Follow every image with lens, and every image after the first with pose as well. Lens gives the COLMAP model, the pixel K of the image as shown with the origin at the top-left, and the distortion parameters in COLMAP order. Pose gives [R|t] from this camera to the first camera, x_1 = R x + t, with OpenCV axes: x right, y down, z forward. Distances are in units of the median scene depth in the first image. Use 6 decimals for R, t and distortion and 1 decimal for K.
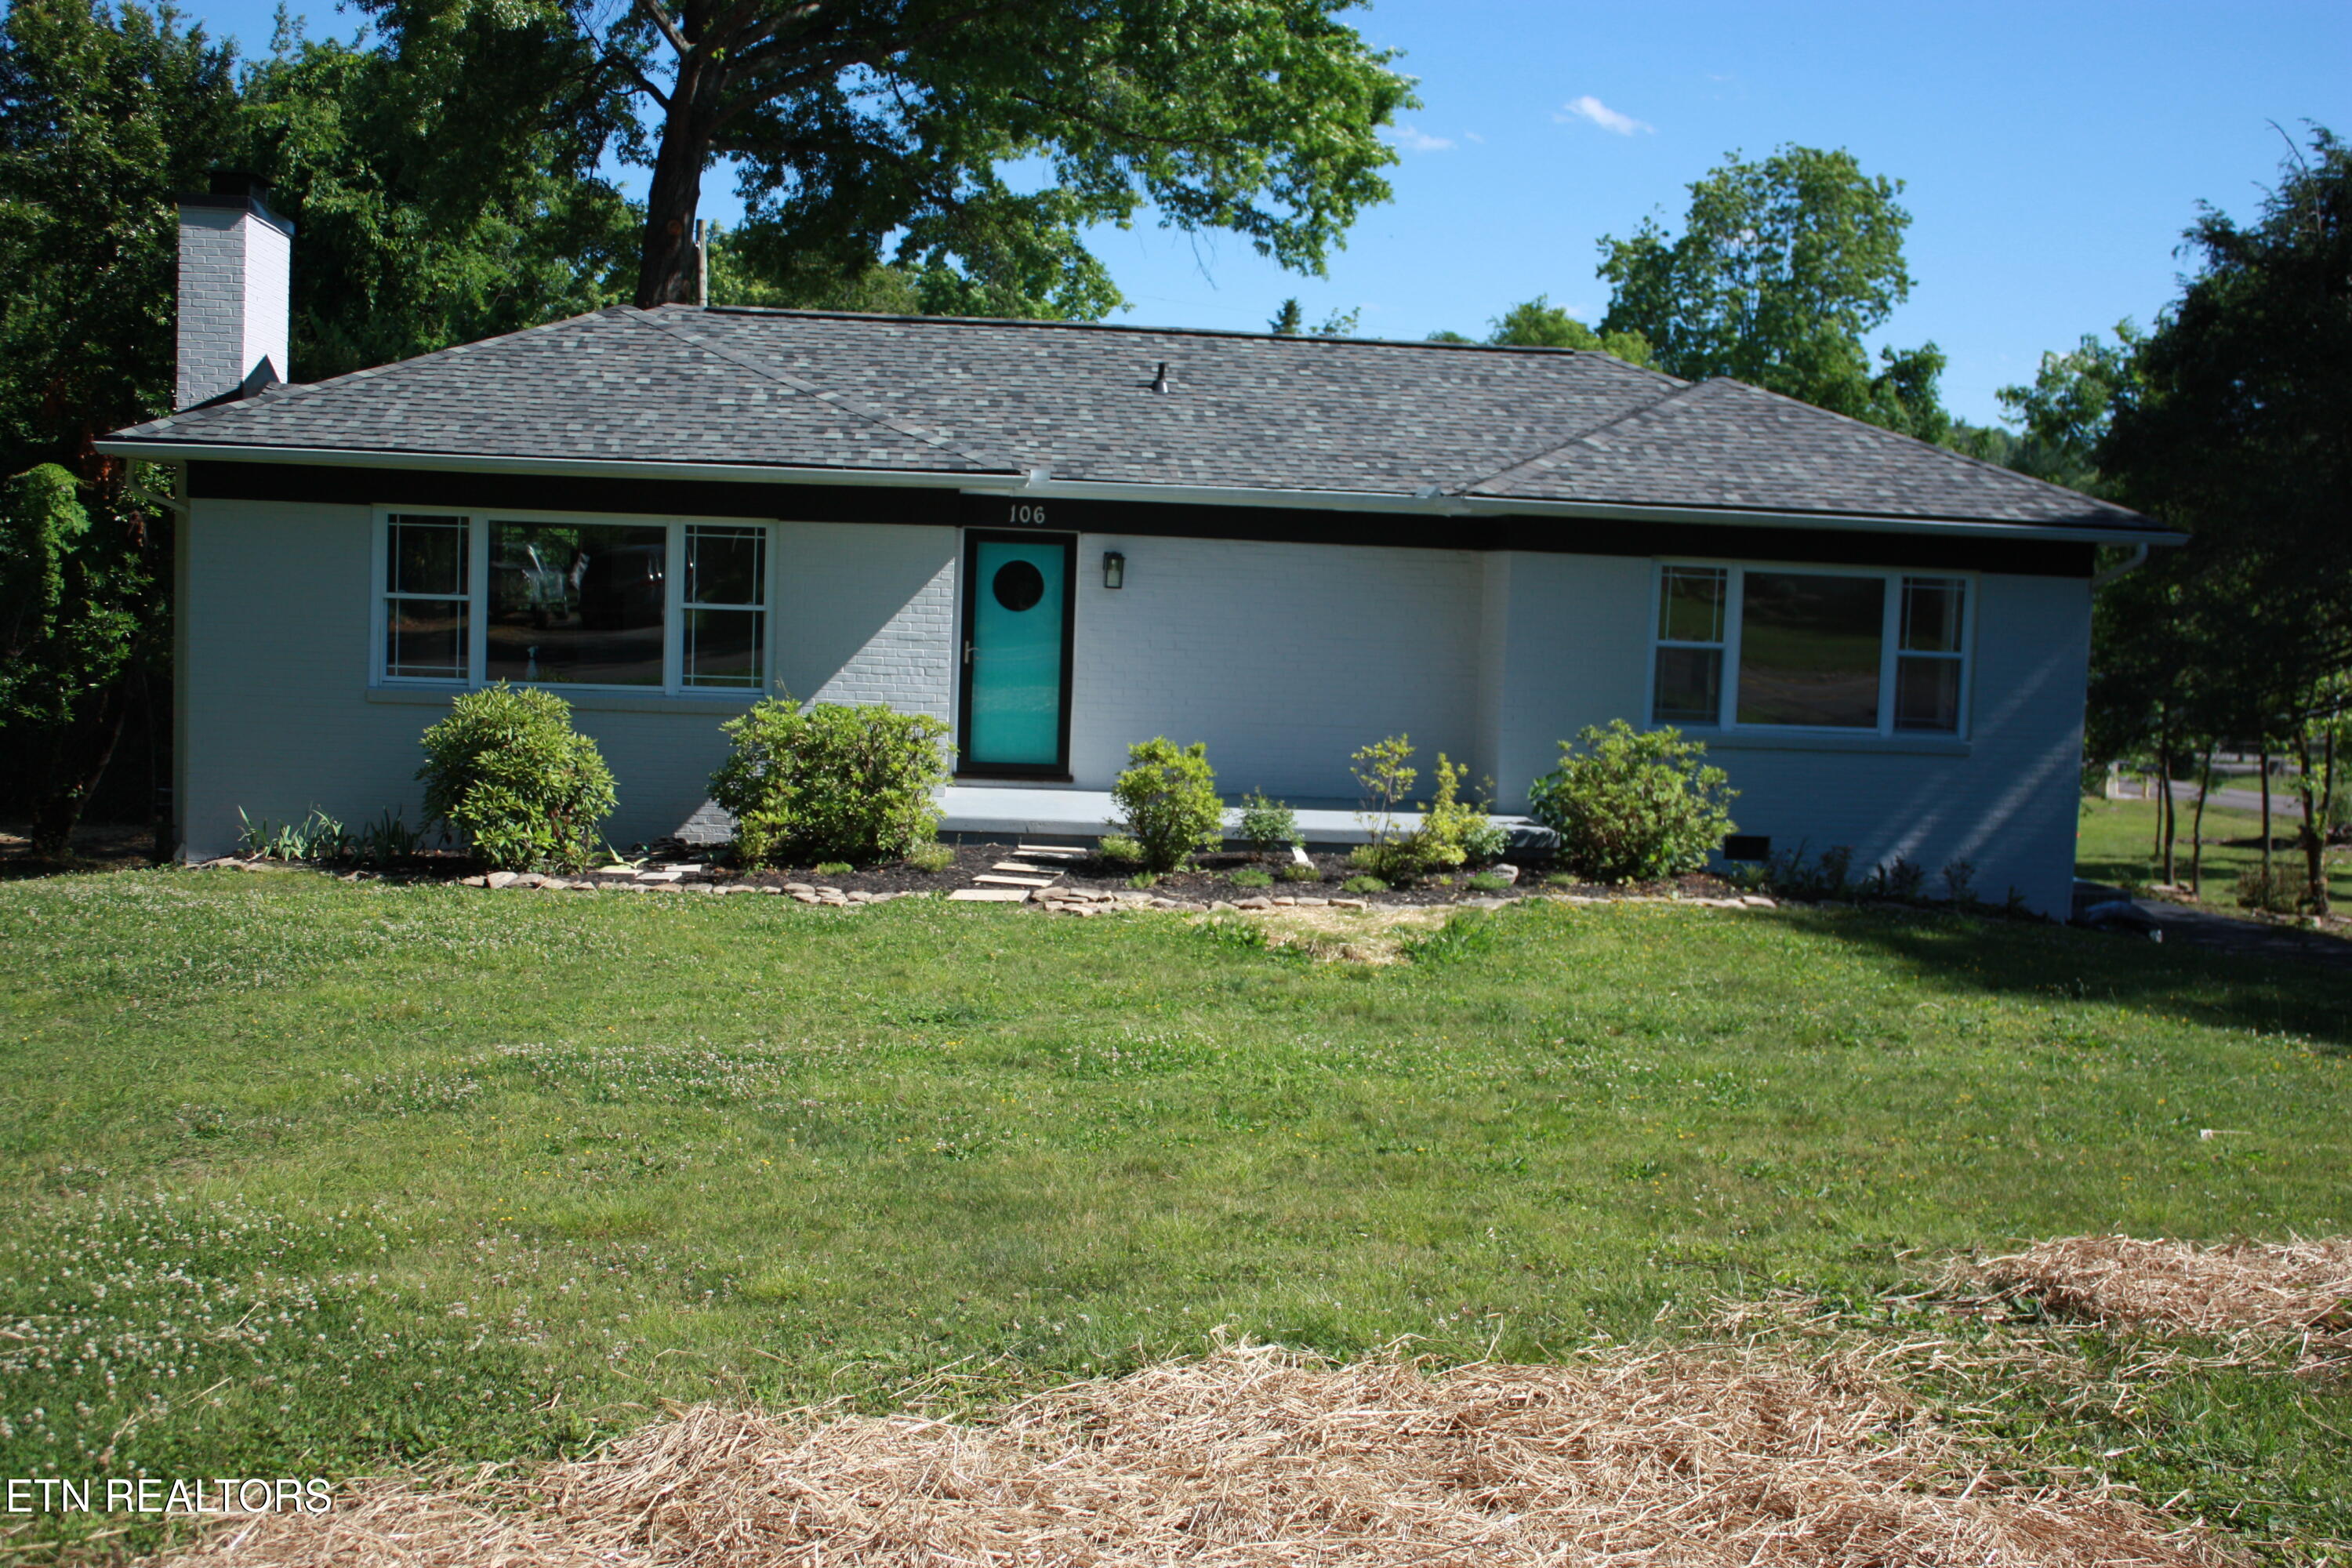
lens RADIAL K [[2511.4, 0, 1176.0], [0, 2511.4, 784.0], [0, 0, 1]] dist [-0.081337, 0.017942]
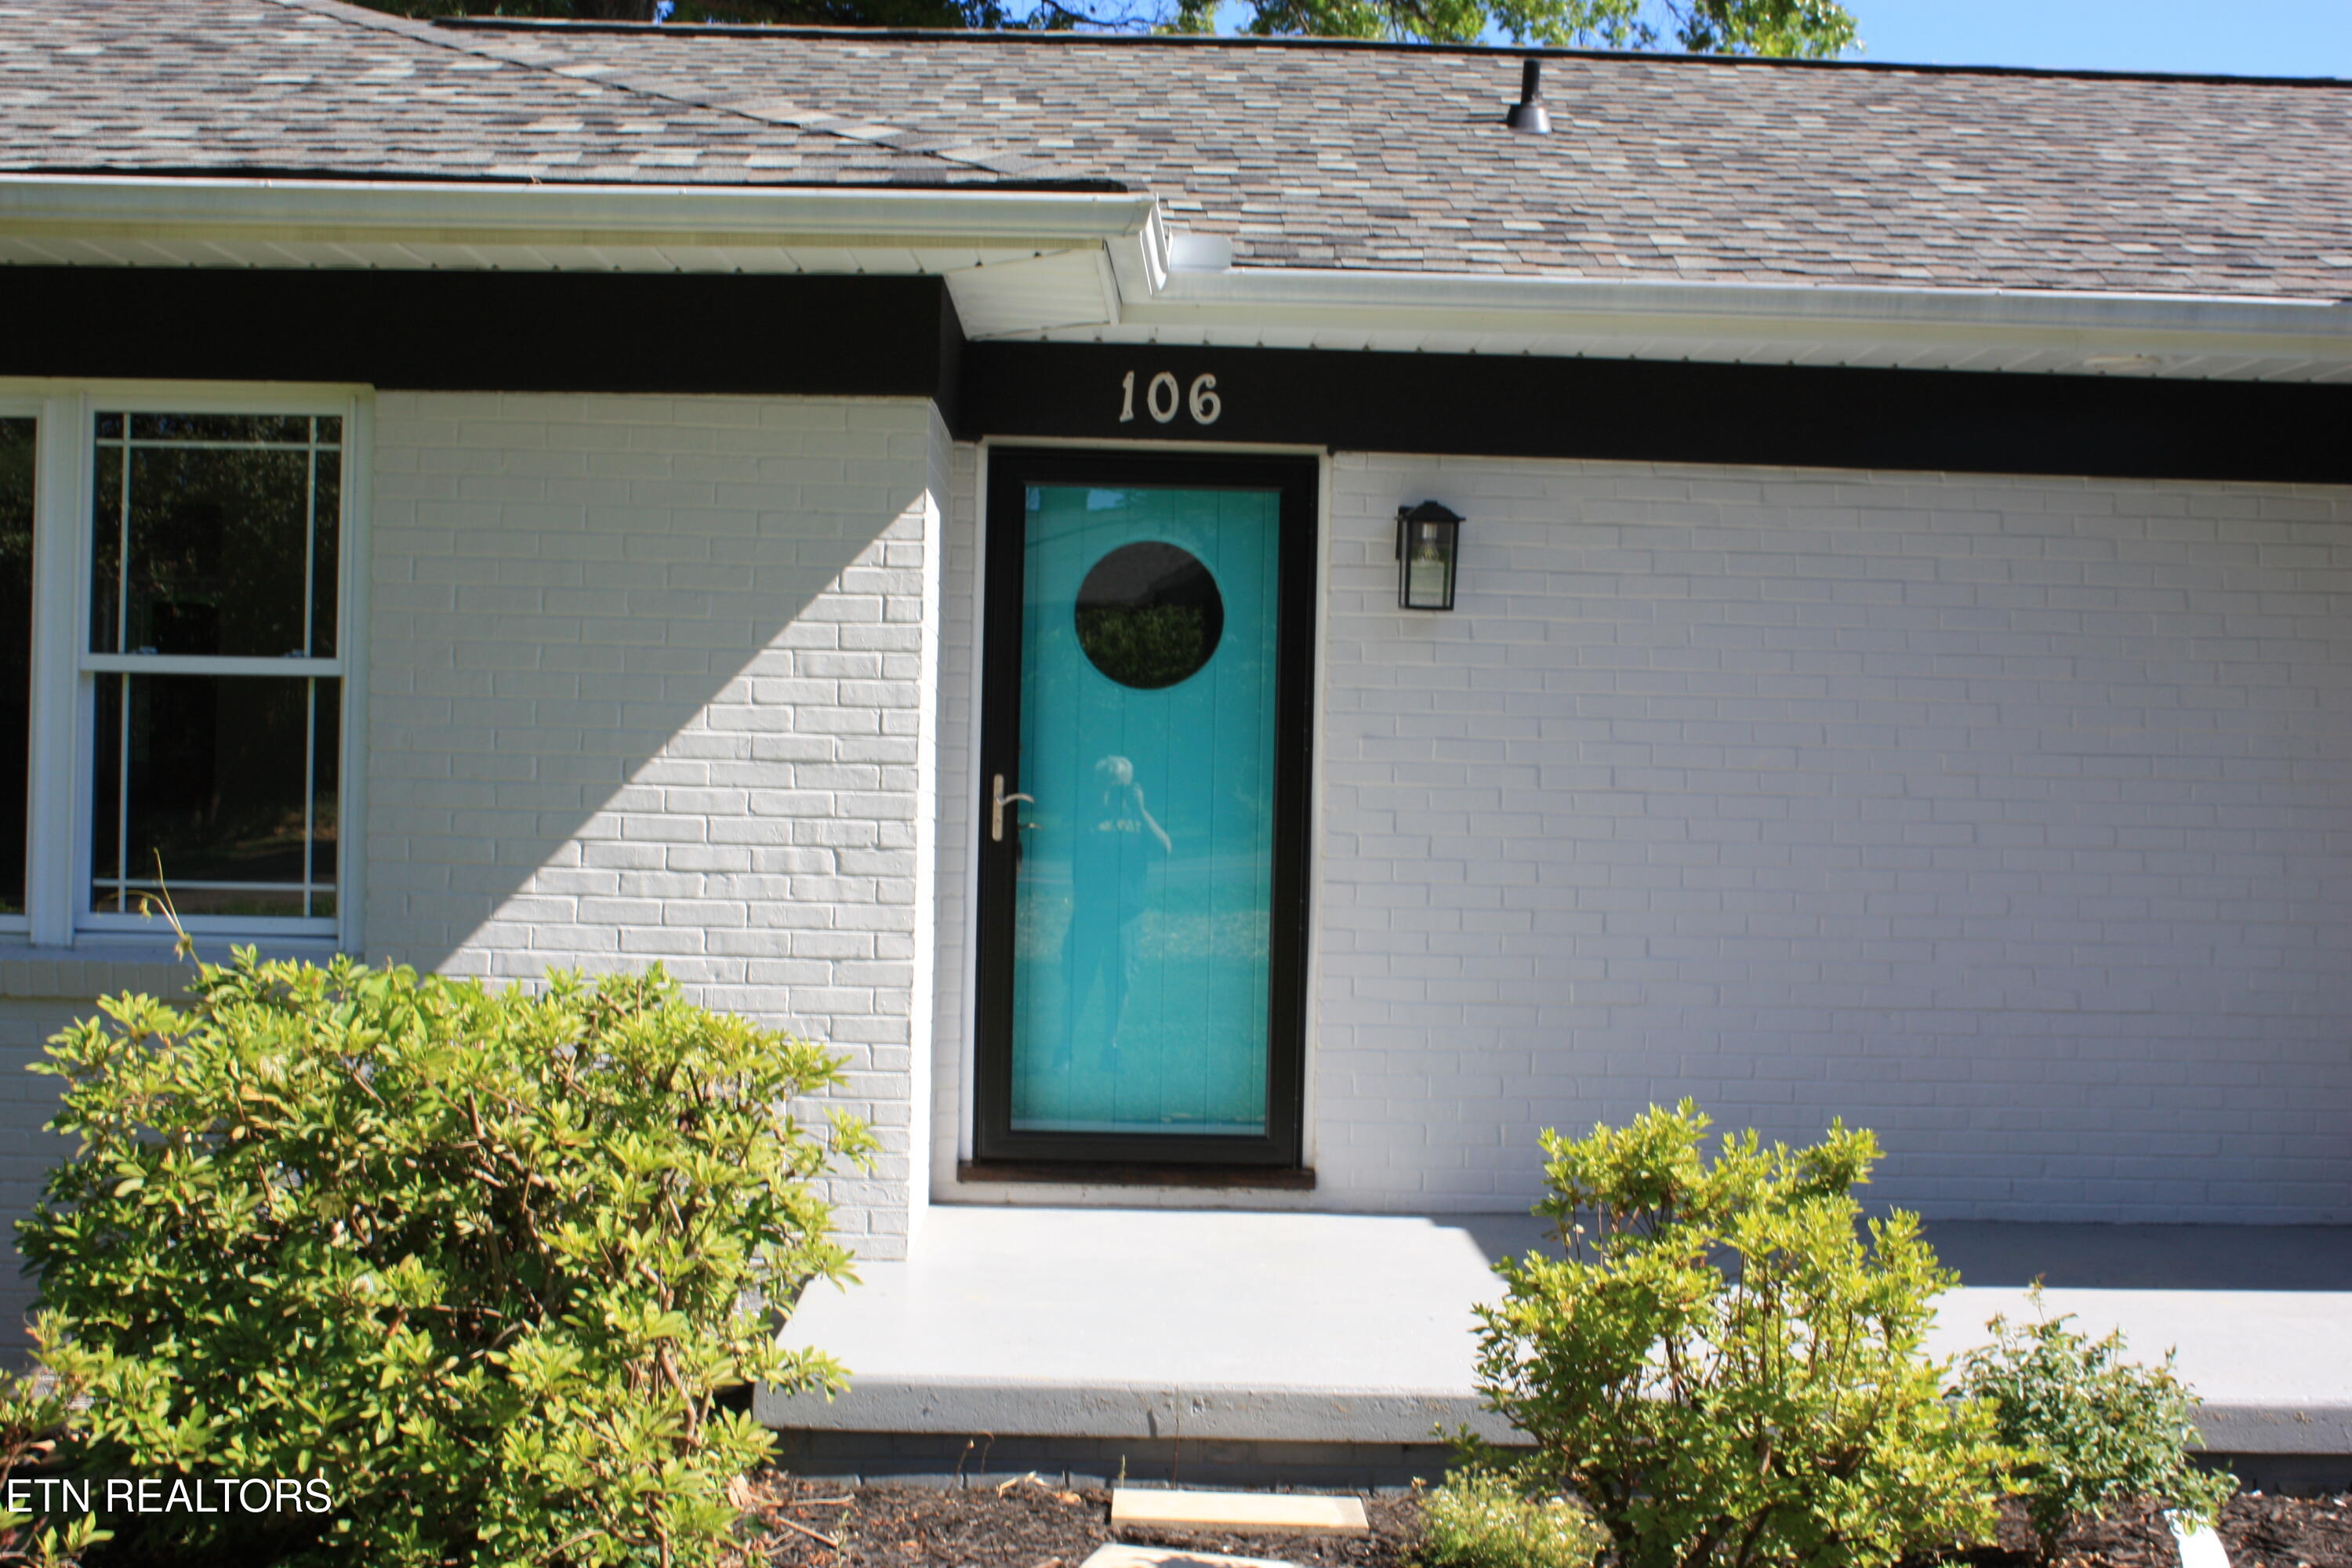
lens RADIAL K [[2794.6, 0, 1176.0], [0, 2794.6, 784.0], [0, 0, 1]] dist [-0.083164, 0.050526]
pose [[0.995650, -0.016247, -0.091743, -0.025789], [0.008271, 0.996203, -0.086662, -0.023835], [0.092803, 0.085526, 0.992004, 0.657740]]
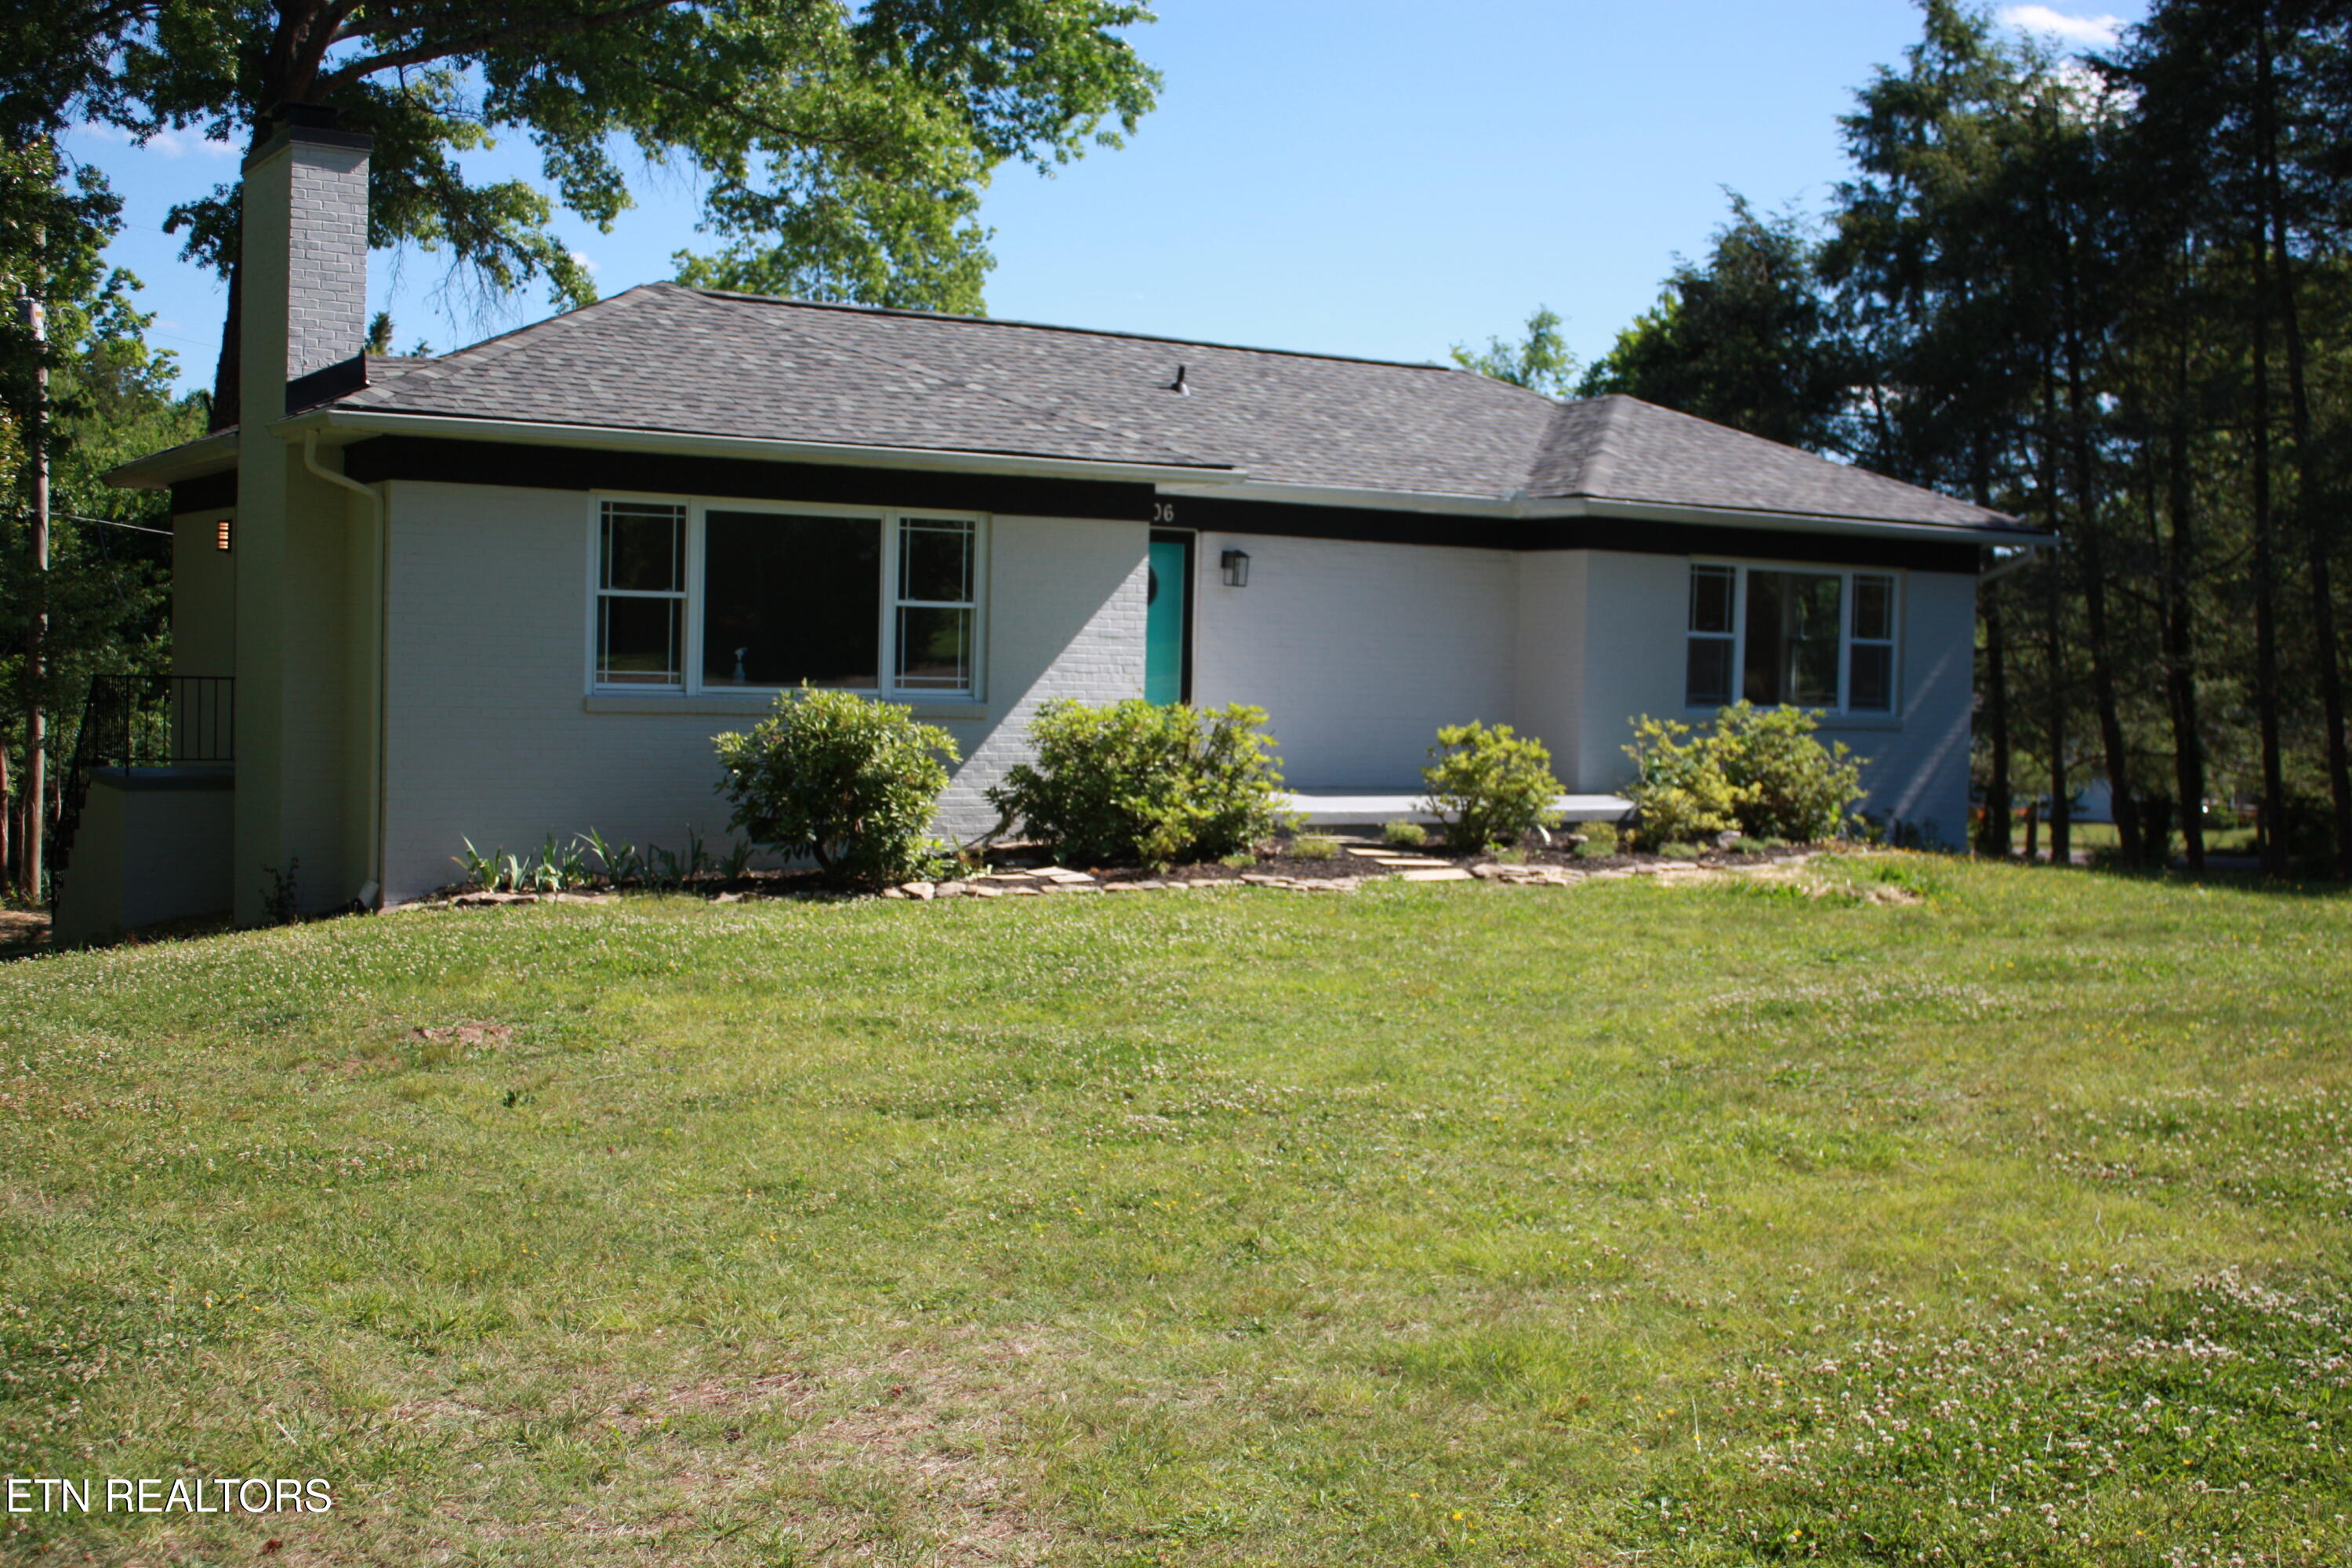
lens RADIAL K [[2576.2, 0, 1176.0], [0, 2576.2, 784.0], [0, 0, 1]] dist [-0.079378, 0.007881]
pose [[0.904656, -0.035326, 0.424676, -0.511753], [0.042642, 0.999060, -0.007732, 0.008793], [-0.424004, 0.025104, 0.905312, 0.078273]]
